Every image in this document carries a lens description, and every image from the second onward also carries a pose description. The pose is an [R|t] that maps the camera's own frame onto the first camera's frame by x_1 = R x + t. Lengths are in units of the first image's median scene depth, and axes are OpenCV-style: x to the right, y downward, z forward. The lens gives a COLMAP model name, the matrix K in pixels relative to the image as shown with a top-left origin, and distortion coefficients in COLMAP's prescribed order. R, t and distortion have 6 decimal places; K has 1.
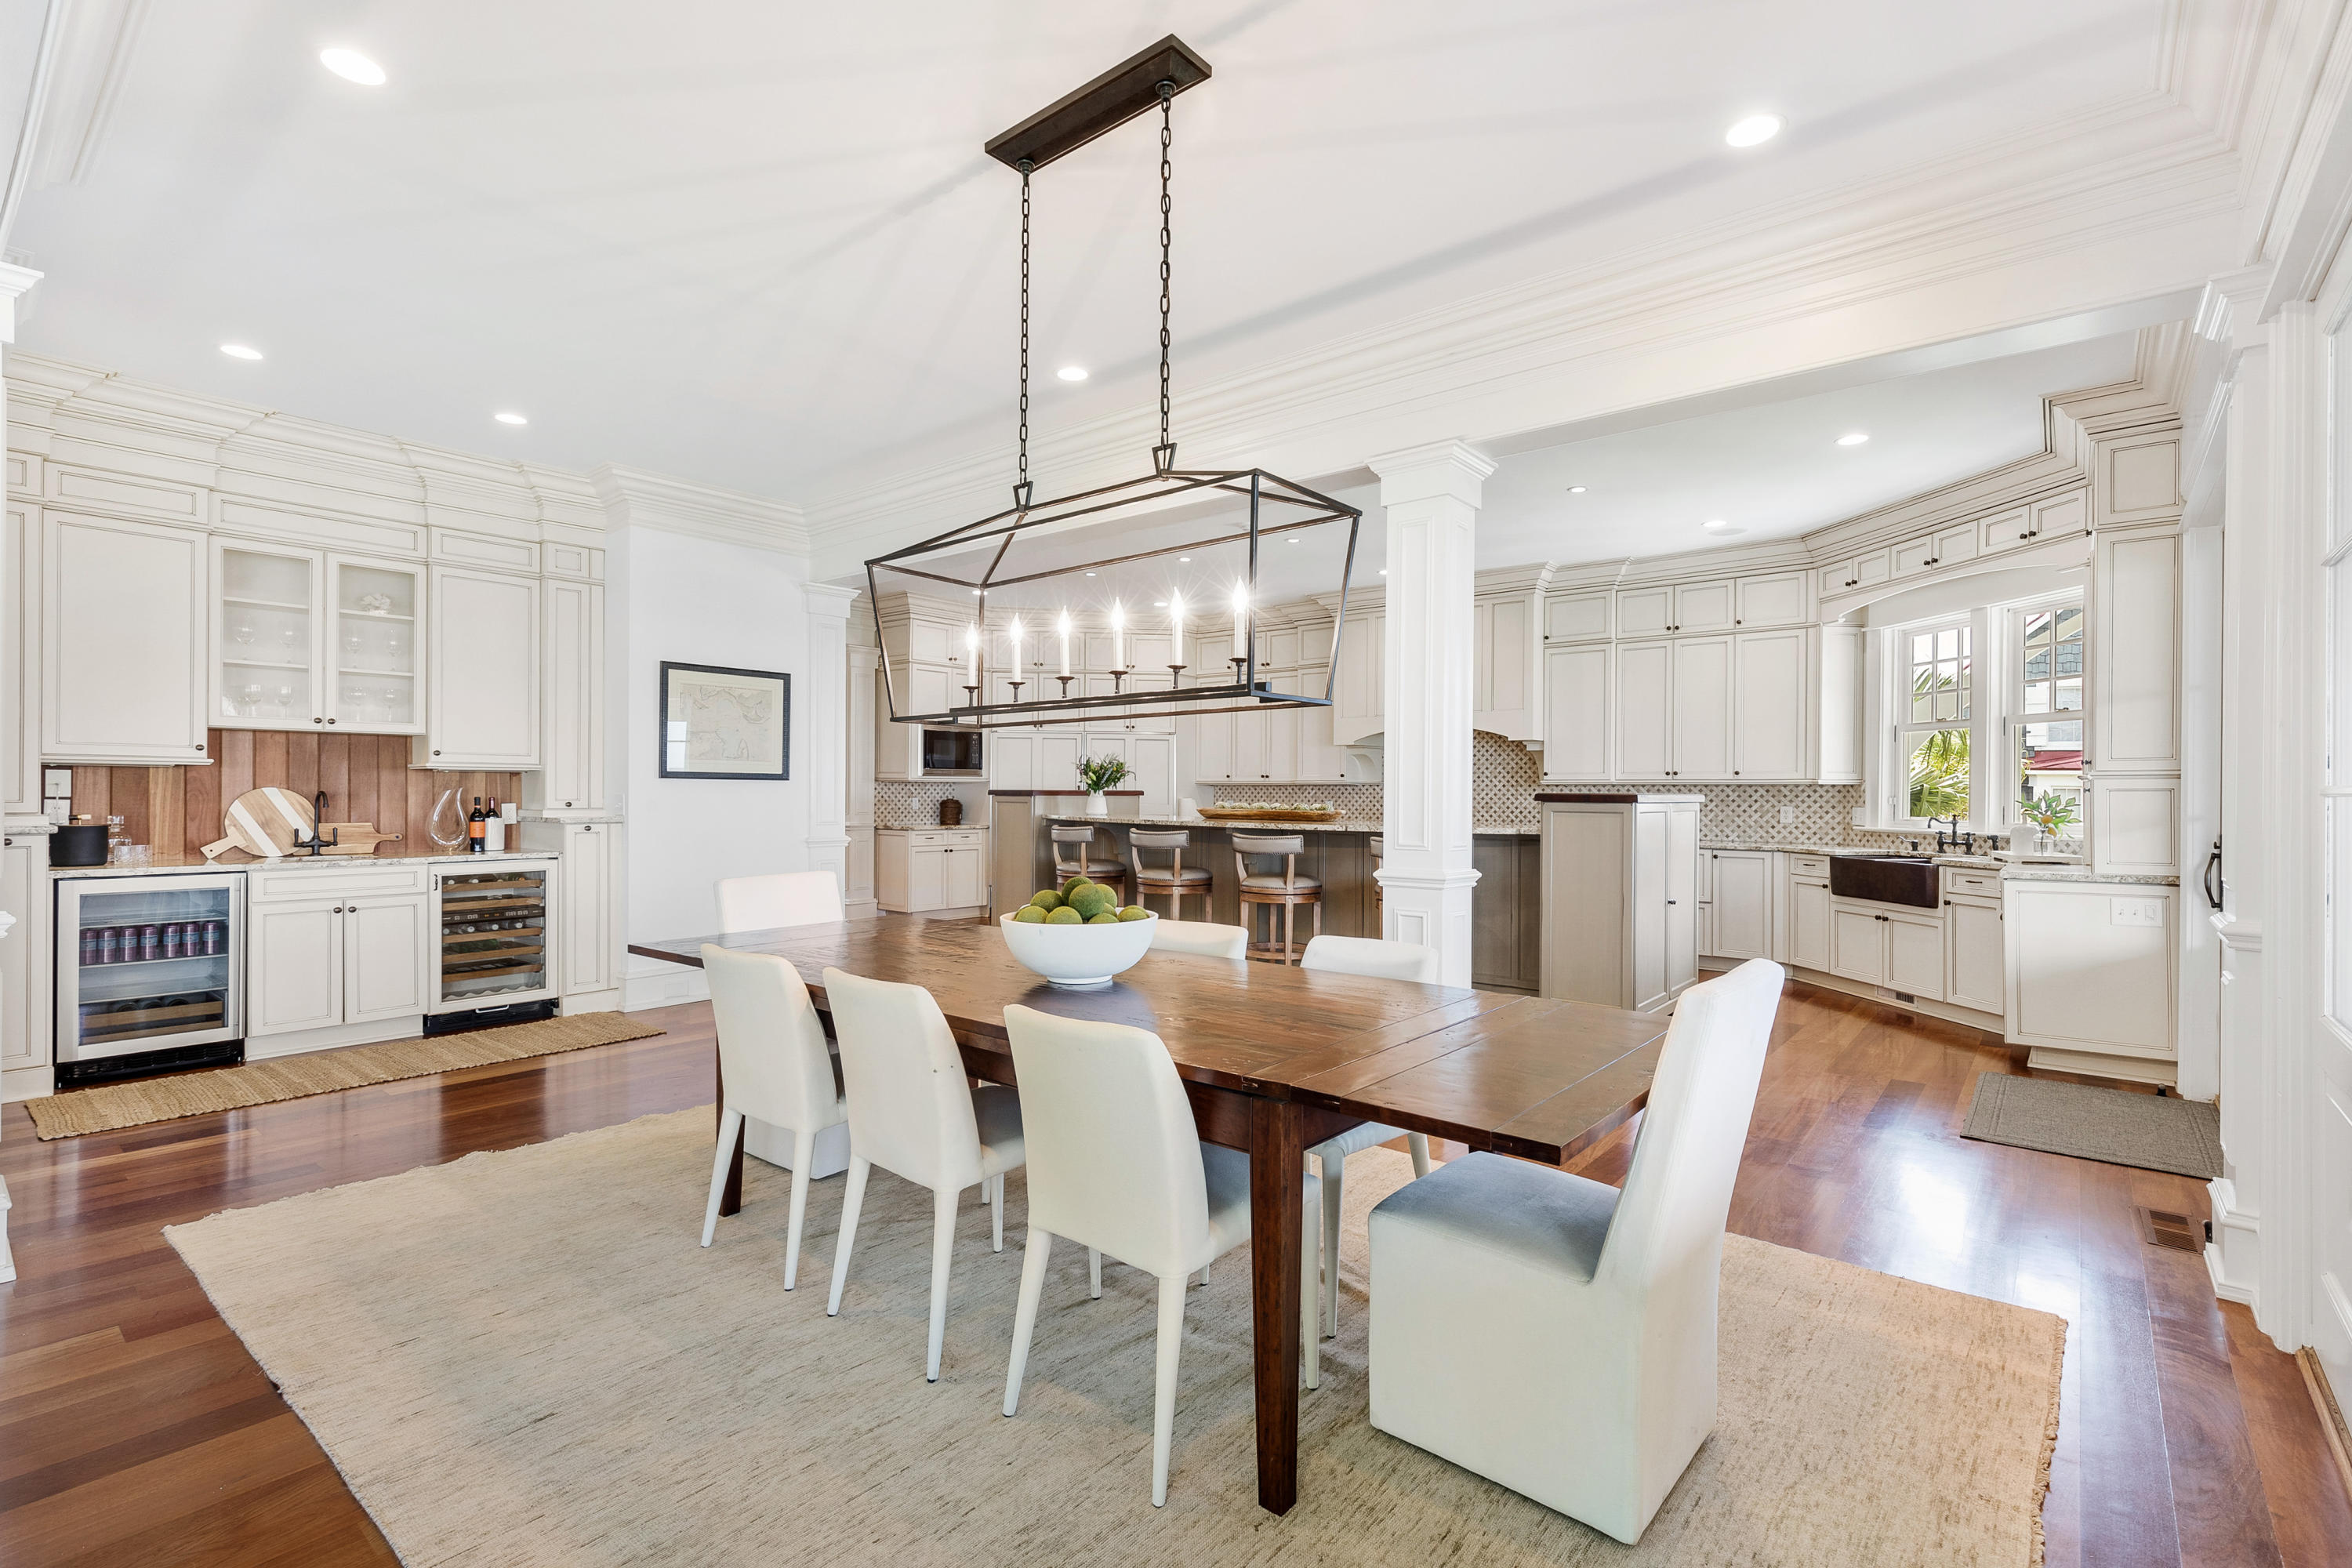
lens RADIAL K [[1076.2, 0, 1179.0], [0, 1076.2, 790.8], [0, 0, 1]] dist [0.000022, -0.000001]
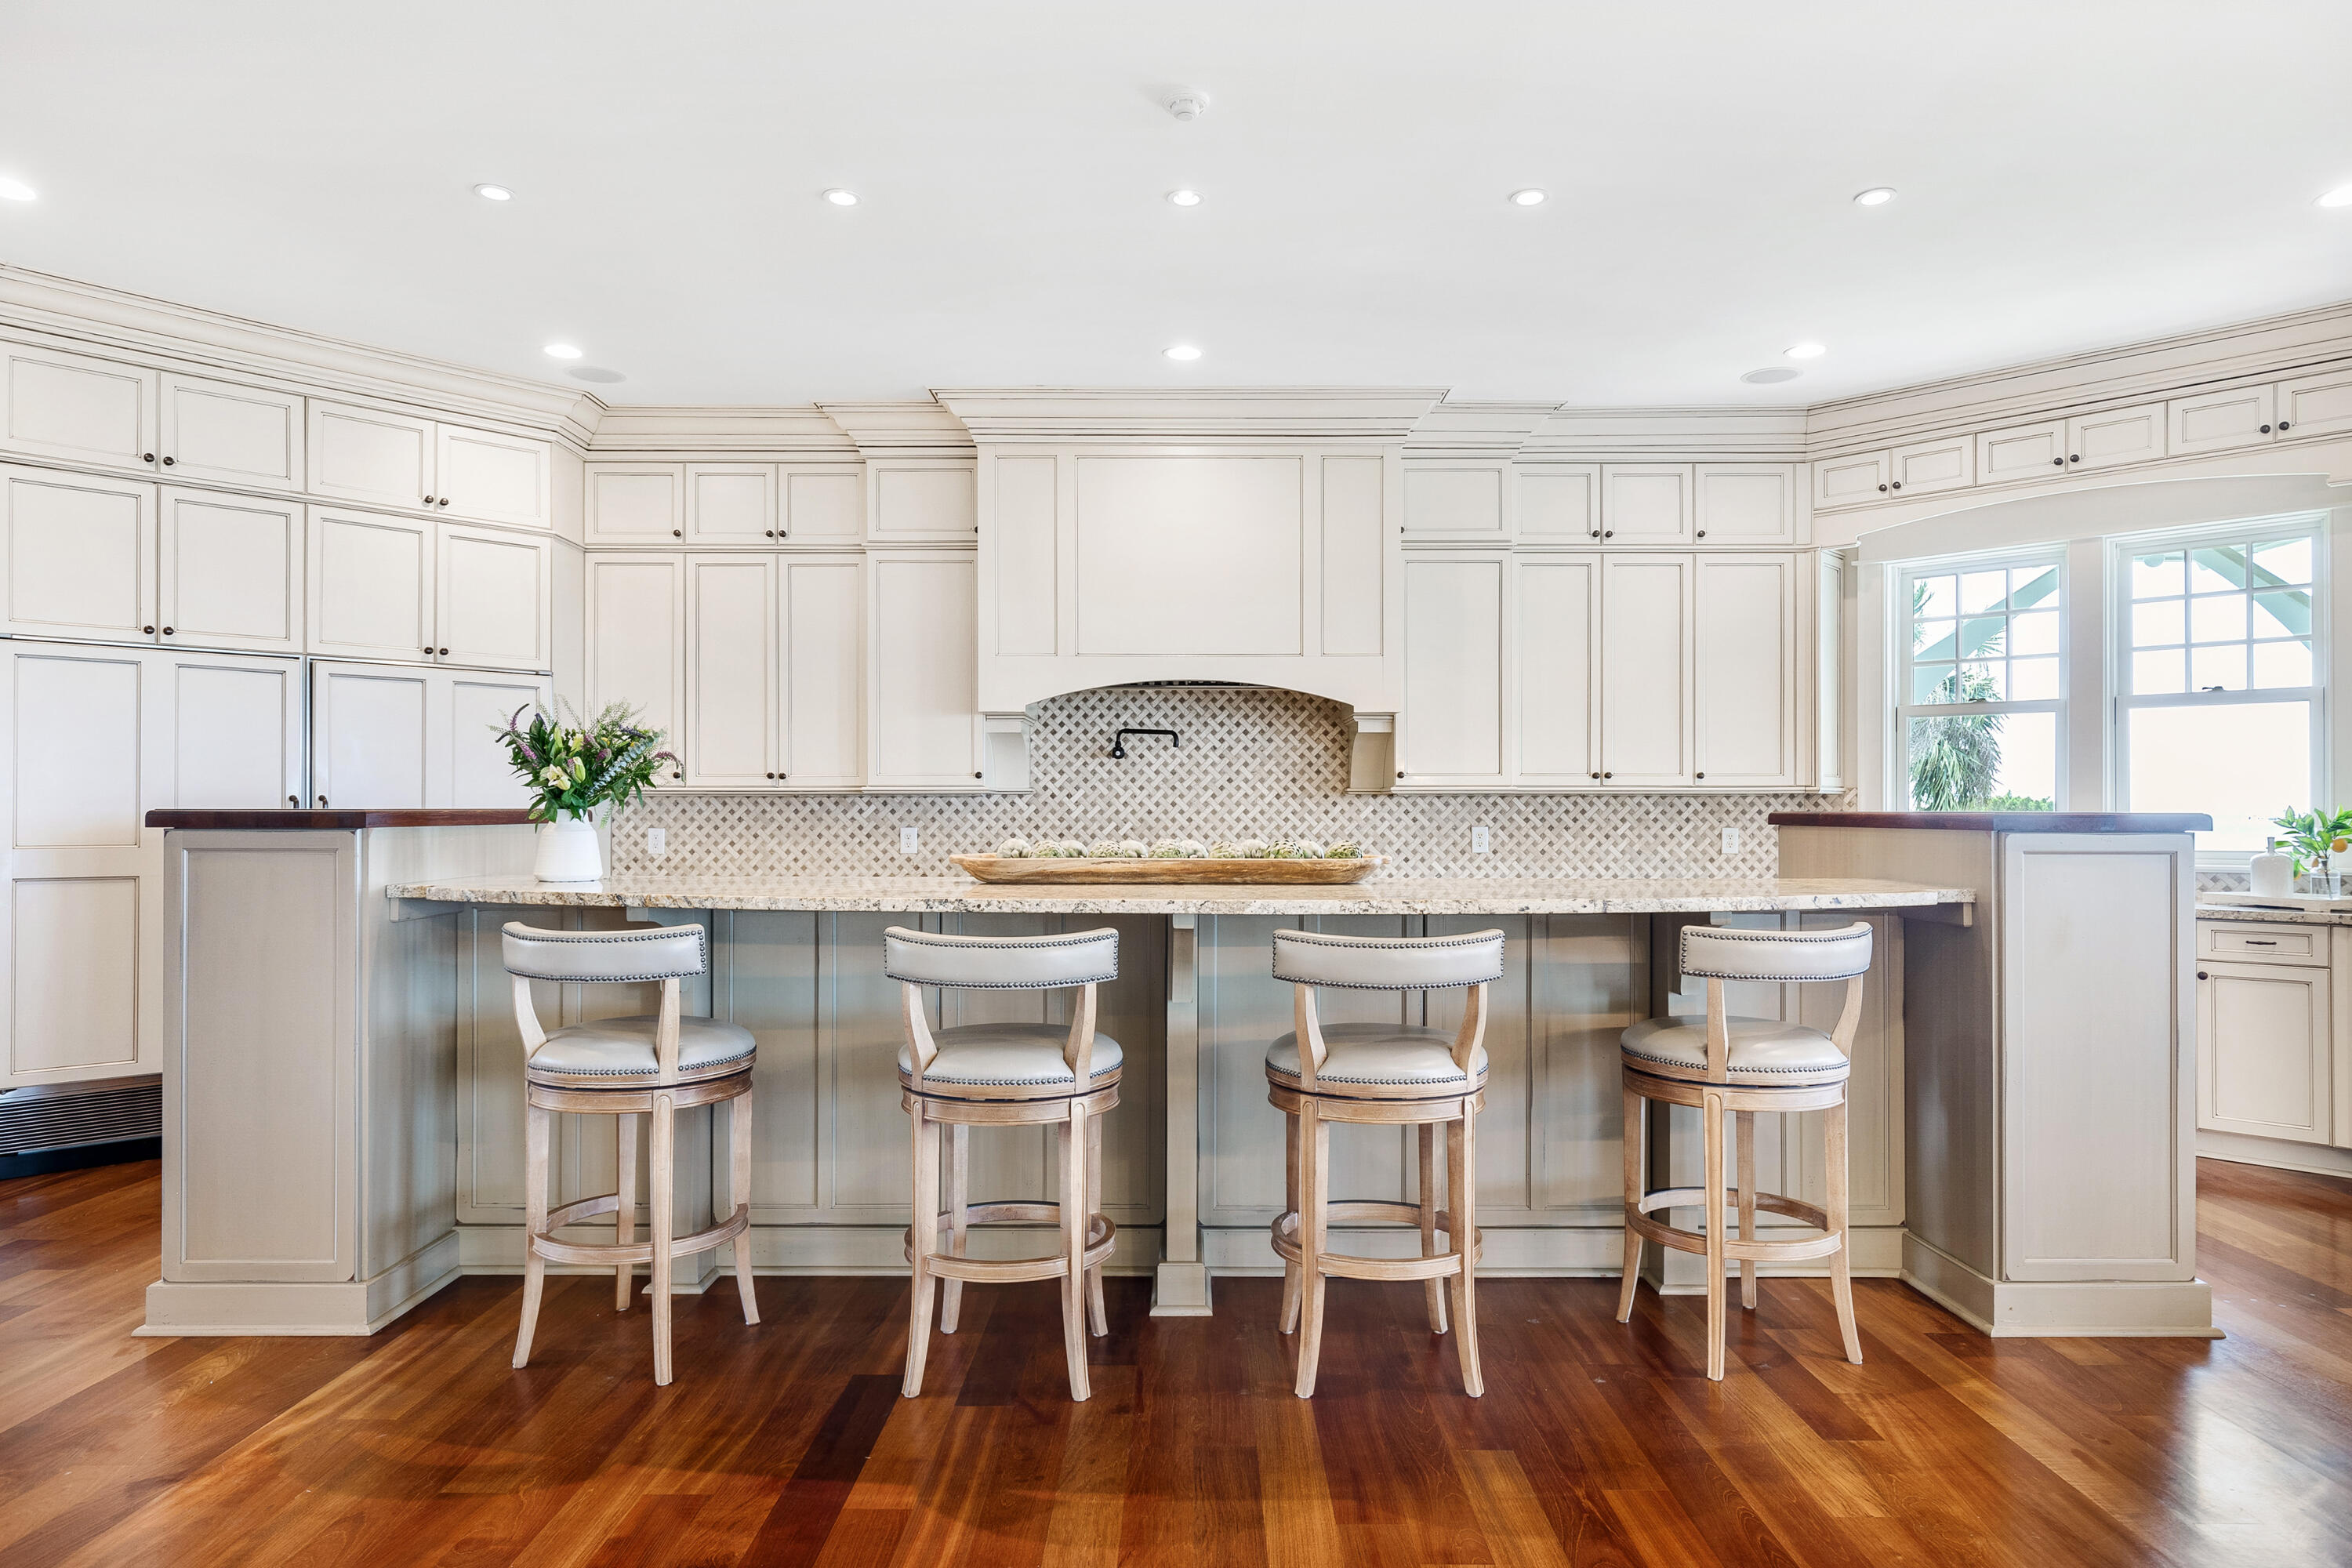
lens RADIAL K [[1368.1, 0, 1176.7], [0, 1368.1, 796.9], [0, 0, 1]] dist [0.001930, 0.001734]
pose [[0.770861, -0.000609, 0.637003, -0.215203], [0.003821, 0.999986, -0.003667, -0.002423], [-0.636992, 0.005261, 0.770852, 0.566787]]
